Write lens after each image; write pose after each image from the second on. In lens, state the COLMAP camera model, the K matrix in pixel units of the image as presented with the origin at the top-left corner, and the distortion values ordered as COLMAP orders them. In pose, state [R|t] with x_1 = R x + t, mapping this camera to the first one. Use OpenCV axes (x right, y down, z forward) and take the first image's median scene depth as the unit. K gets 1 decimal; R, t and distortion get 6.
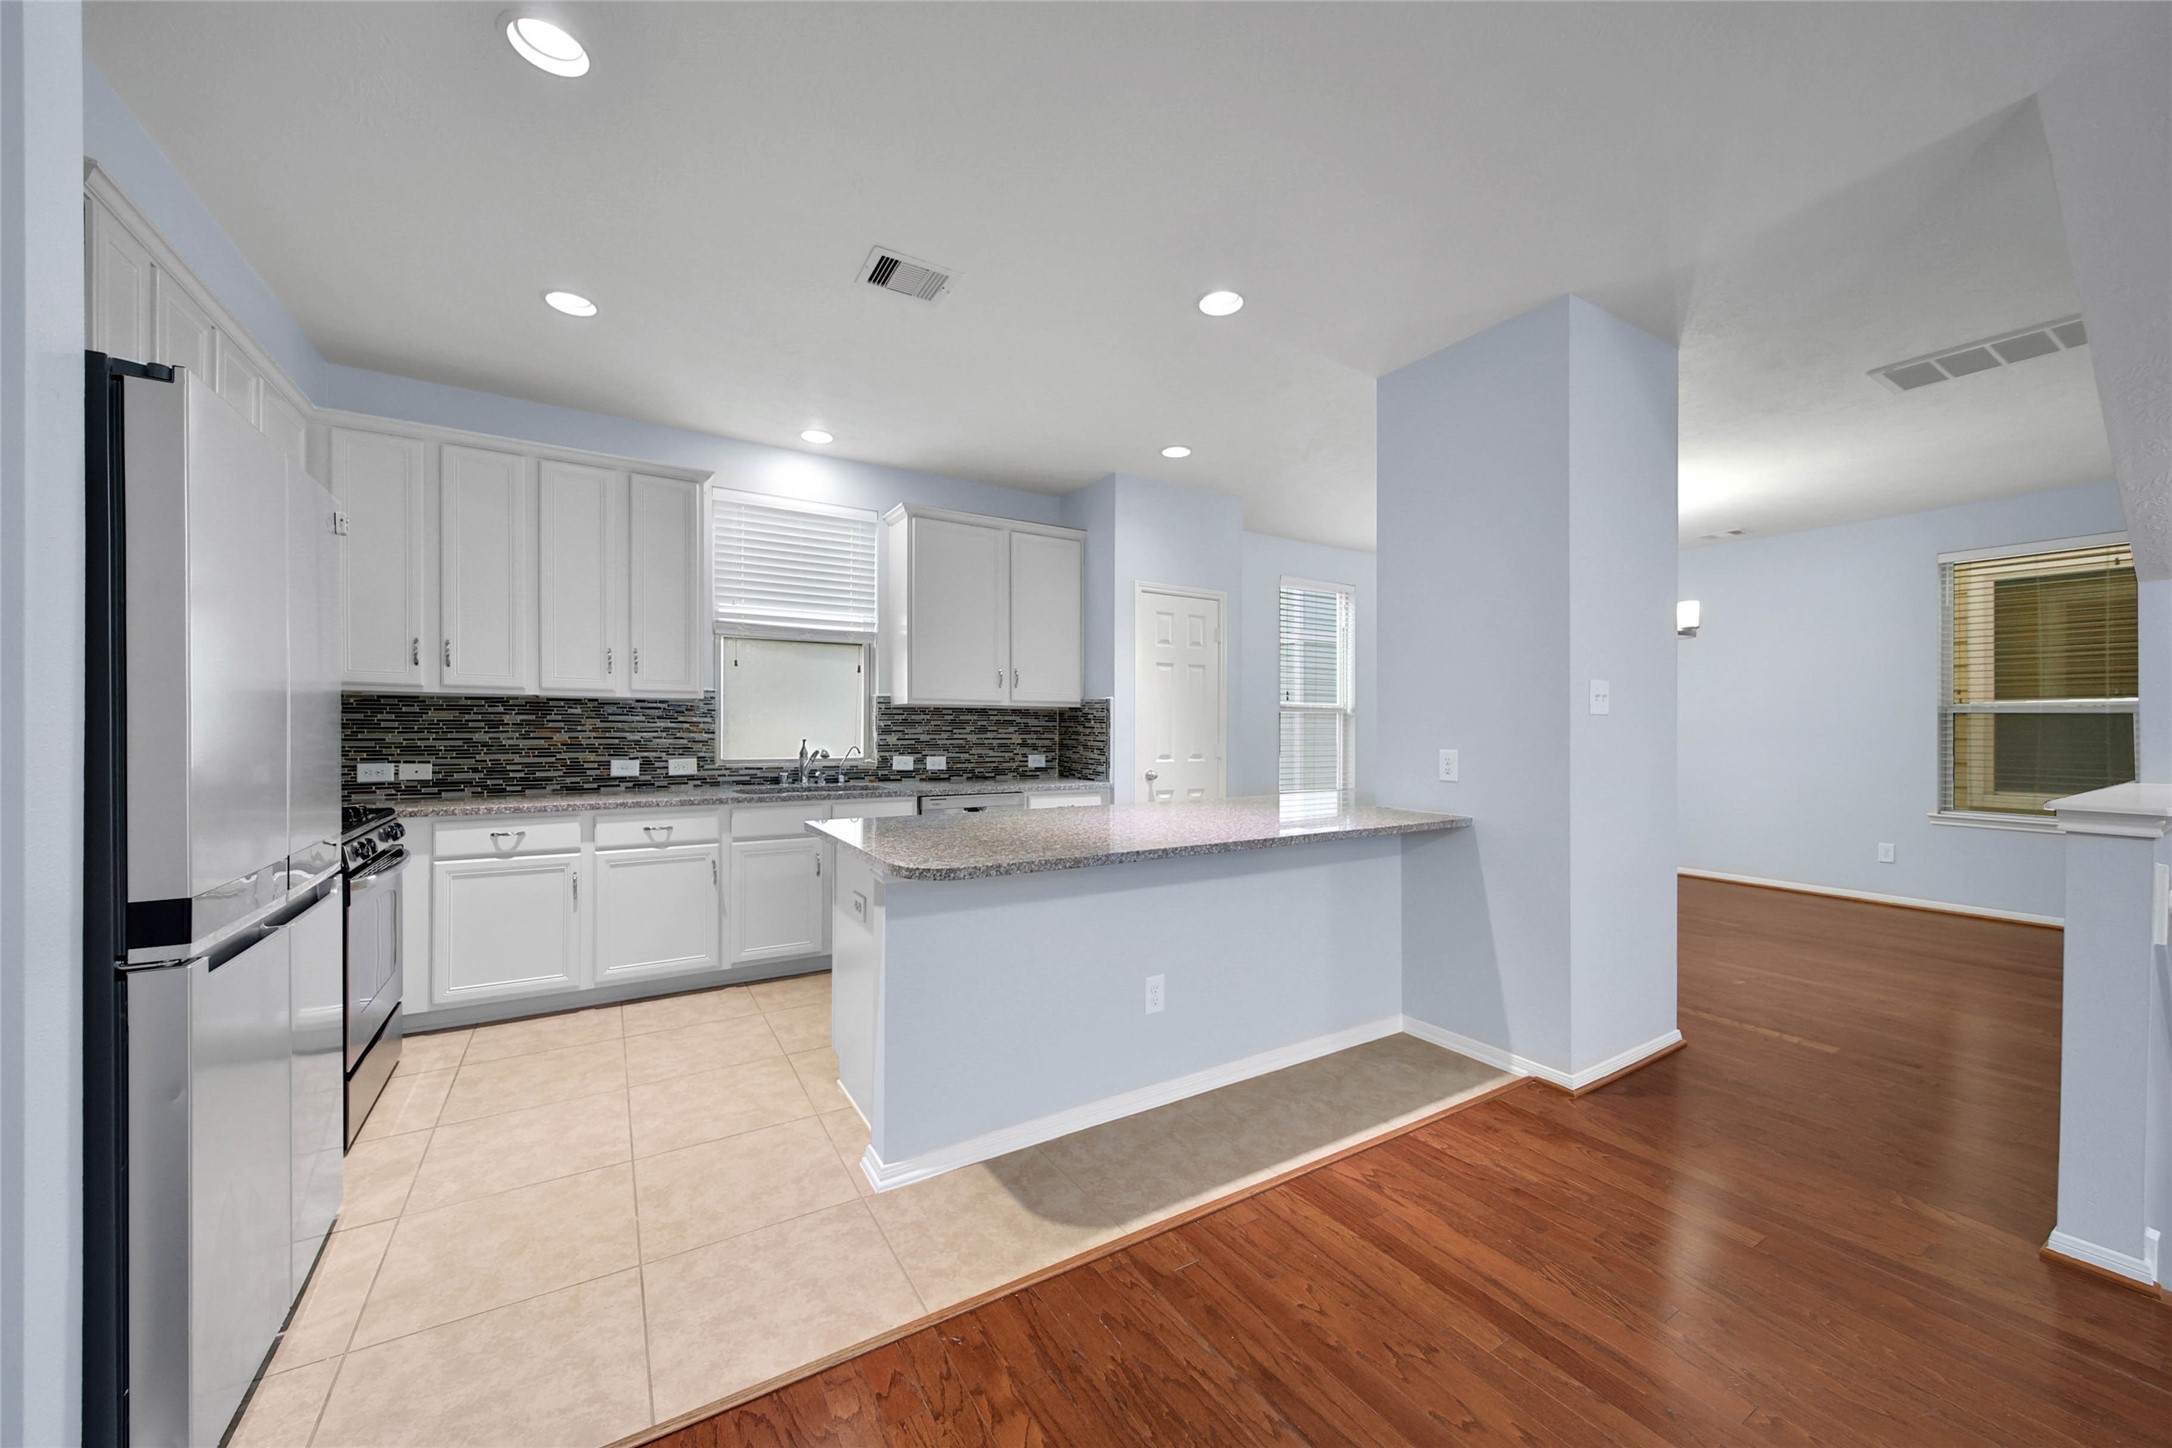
lens RADIAL K [[797.8, 0, 1091.8], [0, 797.8, 724.4], [0, 0, 1]] dist [-0.002081, -0.000353]
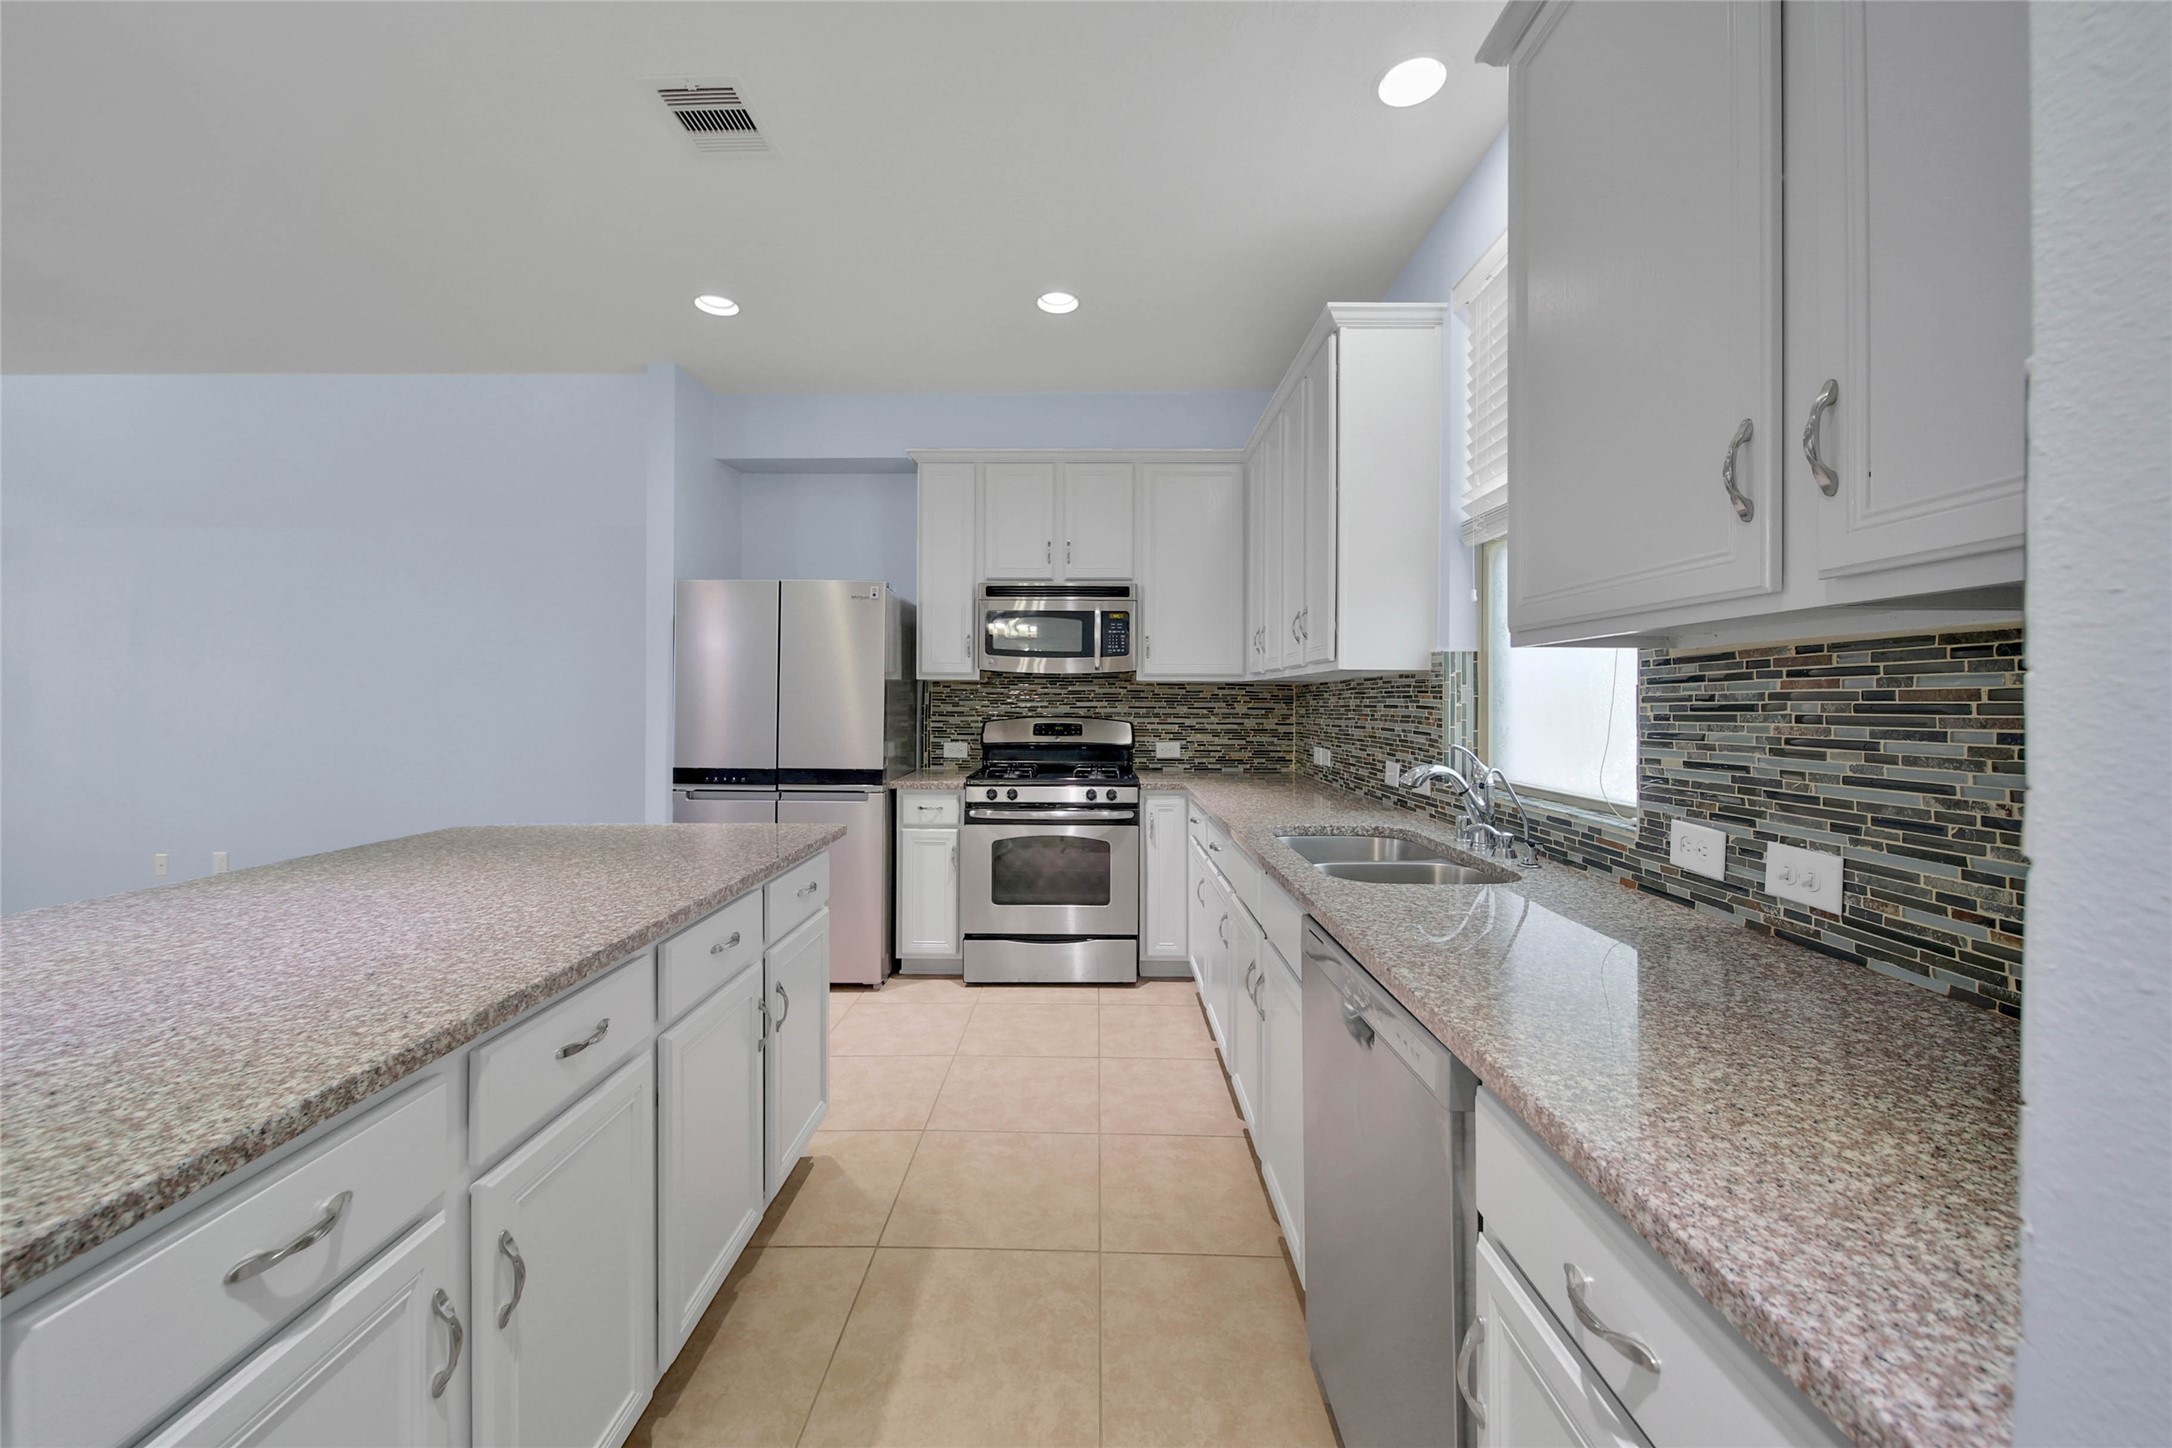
lens RADIAL K [[797.8, 0, 1095.8], [0, 797.8, 707.4], [0, 0, 1]] dist [-0.002081, -0.000353]
pose [[-0.522848, -0.004935, -0.852412, 0.144073], [-0.005772, 0.999981, -0.002249, -0.000586], [0.852406, 0.003744, -0.522866, 1.132013]]
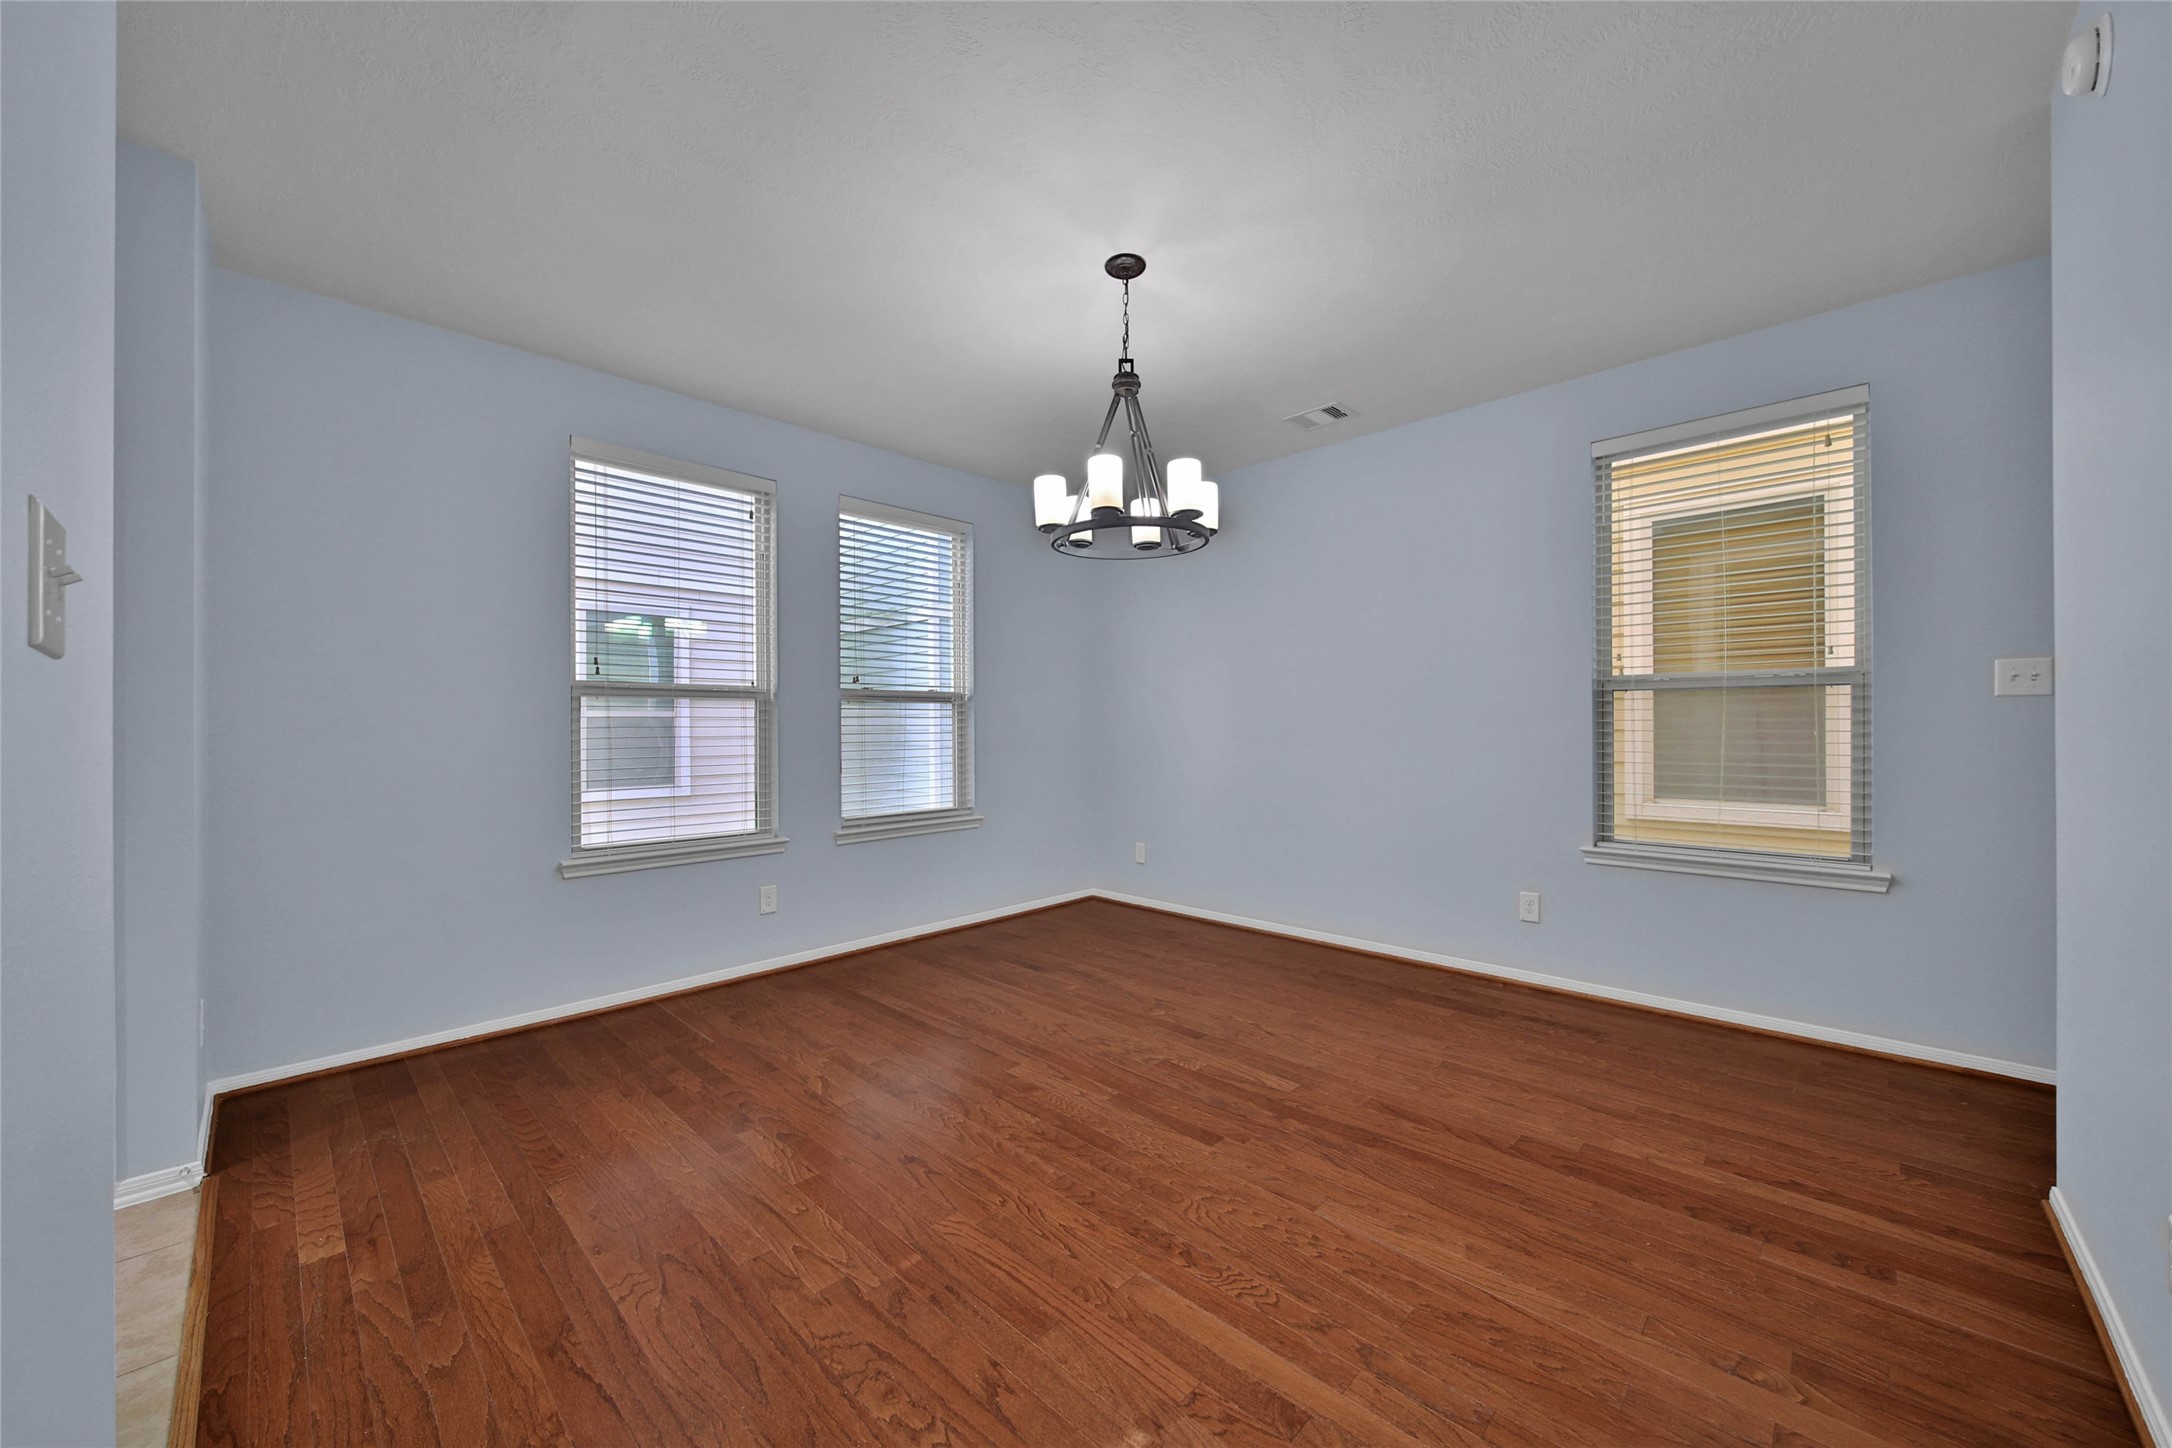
lens RADIAL K [[797.8, 0, 1095.8], [0, 797.8, 728.9], [0, 0, 1]] dist [-0.002081, -0.000353]
pose [[0.966276, -0.013516, 0.257153, 0.710139], [0.011476, 0.999890, 0.009431, 0.008661], [-0.257252, -0.006162, 0.966325, 0.669750]]
